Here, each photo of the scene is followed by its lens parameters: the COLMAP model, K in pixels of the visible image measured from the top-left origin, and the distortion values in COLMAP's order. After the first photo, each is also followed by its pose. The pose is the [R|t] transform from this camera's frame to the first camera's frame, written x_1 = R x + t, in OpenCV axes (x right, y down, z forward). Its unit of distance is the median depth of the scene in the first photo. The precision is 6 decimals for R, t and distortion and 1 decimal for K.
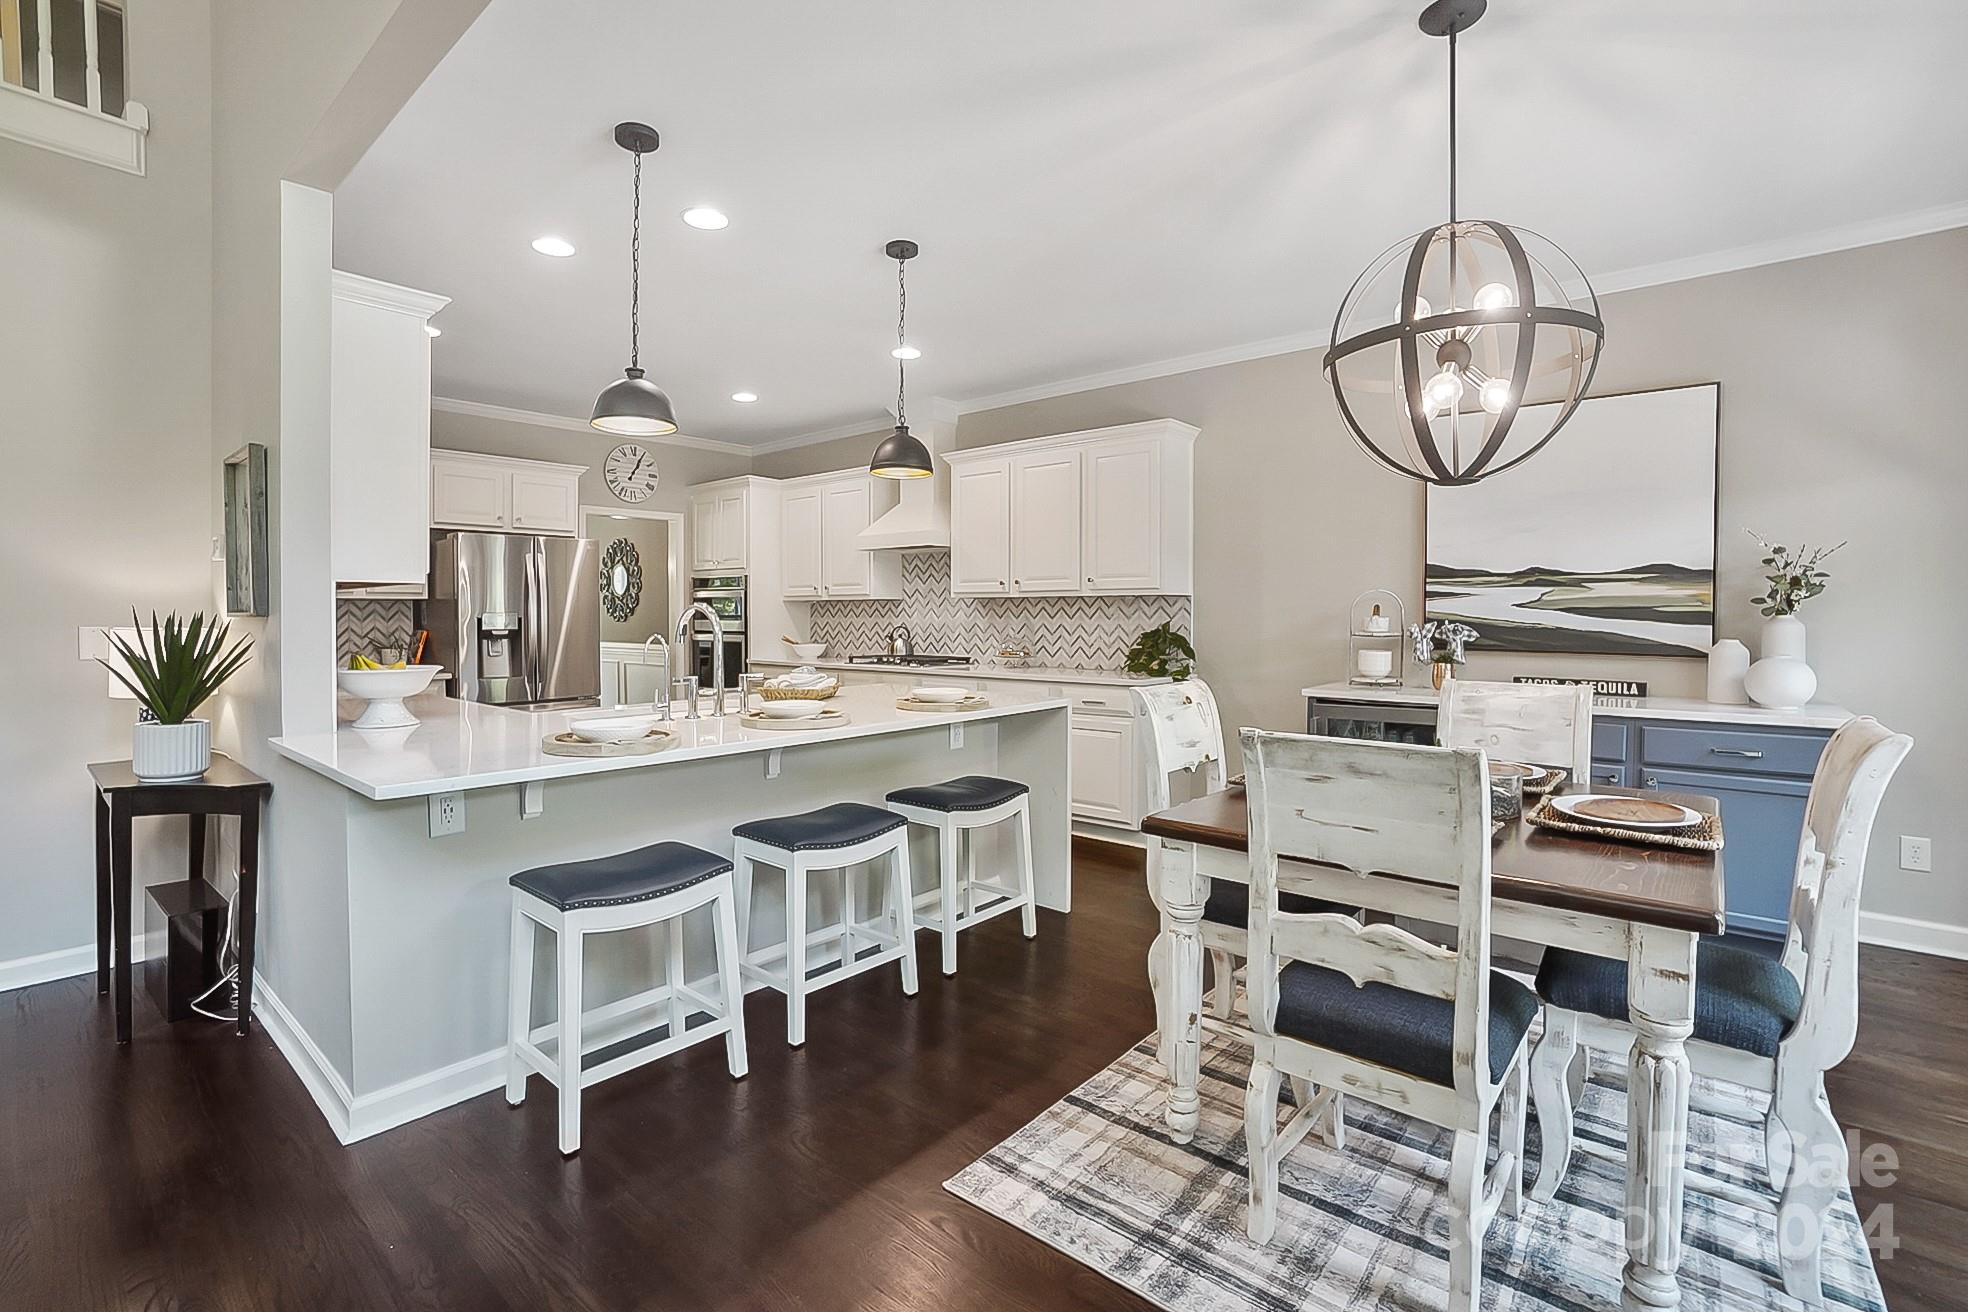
lens RADIAL K [[879.5, 0, 984.0], [0, 879.5, 656.0], [0, 0, 1]] dist [-0.071587, 0.025767]
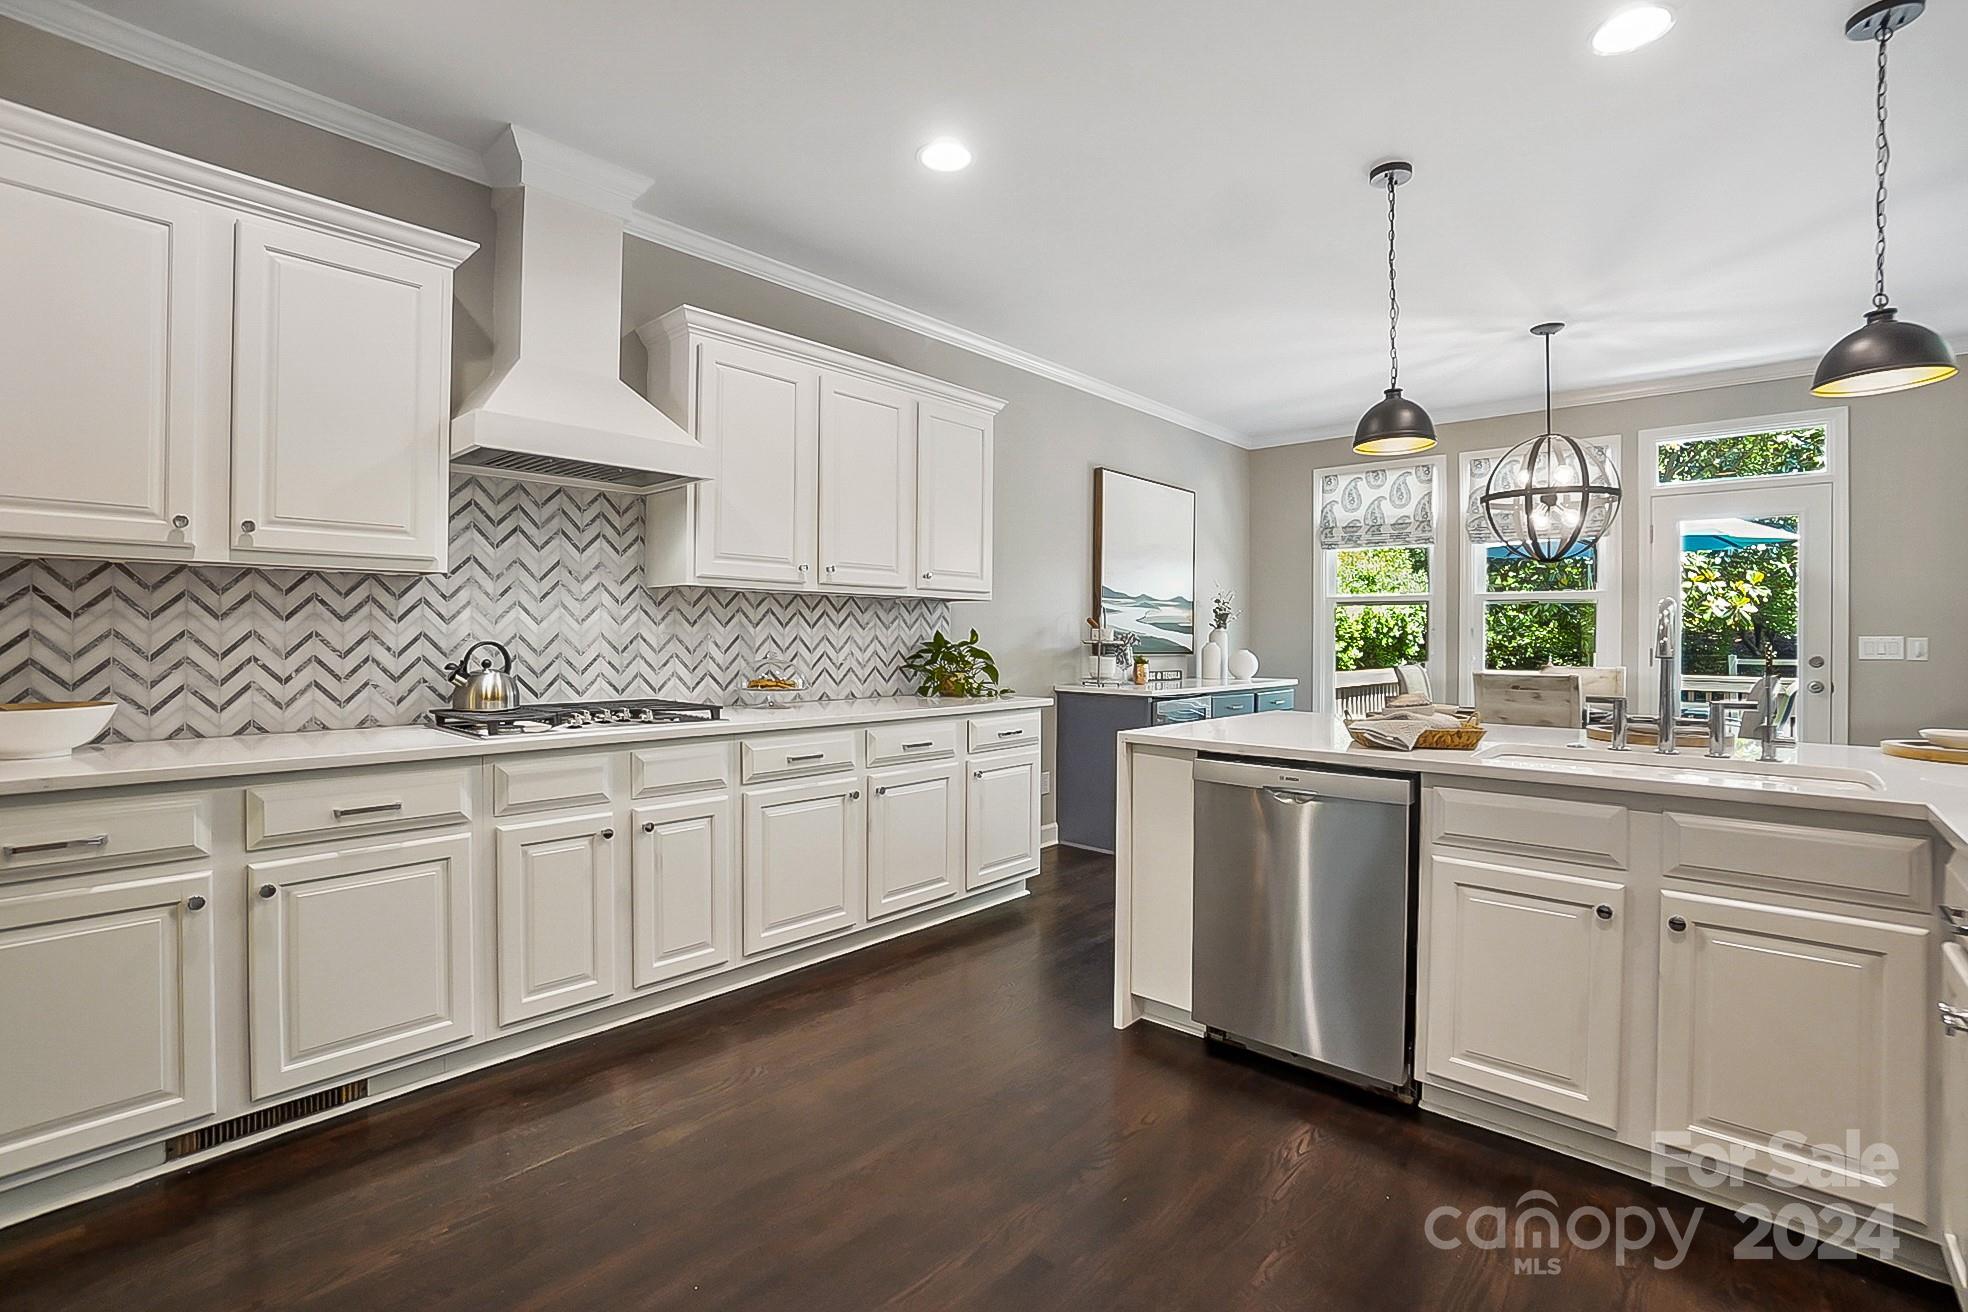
lens RADIAL K [[876.1, 0, 984.3], [0, 876.1, 637.6], [0, 0, 1]] dist [-0.074082, 0.025515]
pose [[0.035637, -0.002428, 0.999362, -0.758070], [0.040570, 0.999176, 0.000981, -0.040333], [-0.998541, 0.040509, 0.035706, 1.131086]]
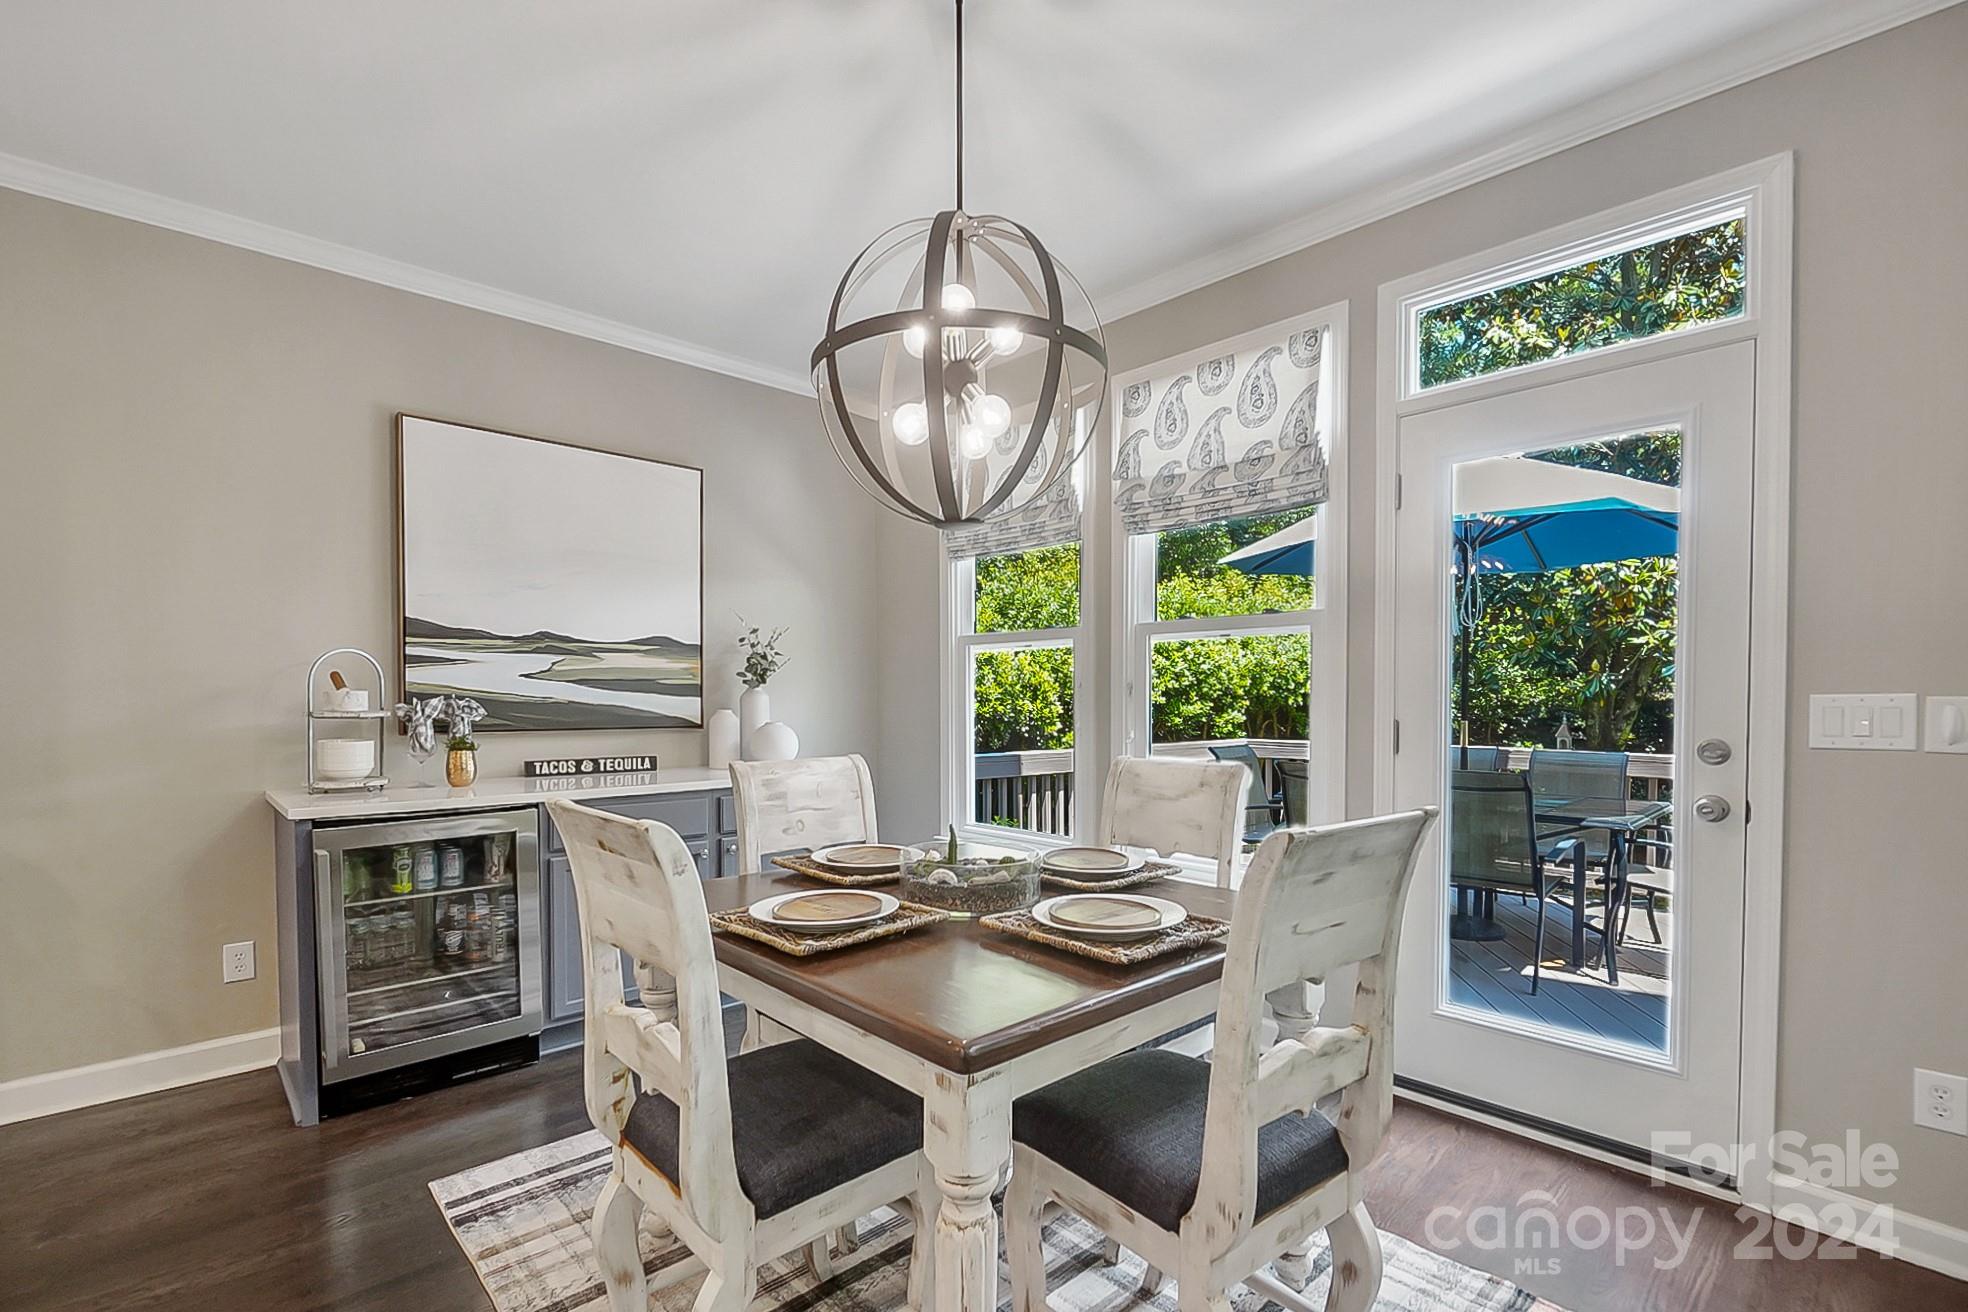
lens RADIAL K [[889.1, 0, 974.9], [0, 889.1, 720.2], [0, 0, 1]] dist [-0.000656, -0.000006]
pose [[0.108513, -0.029688, 0.993652, -0.181930], [0.048410, 0.998526, 0.024547, -0.015006], [-0.992916, 0.045439, 0.109790, 0.446340]]
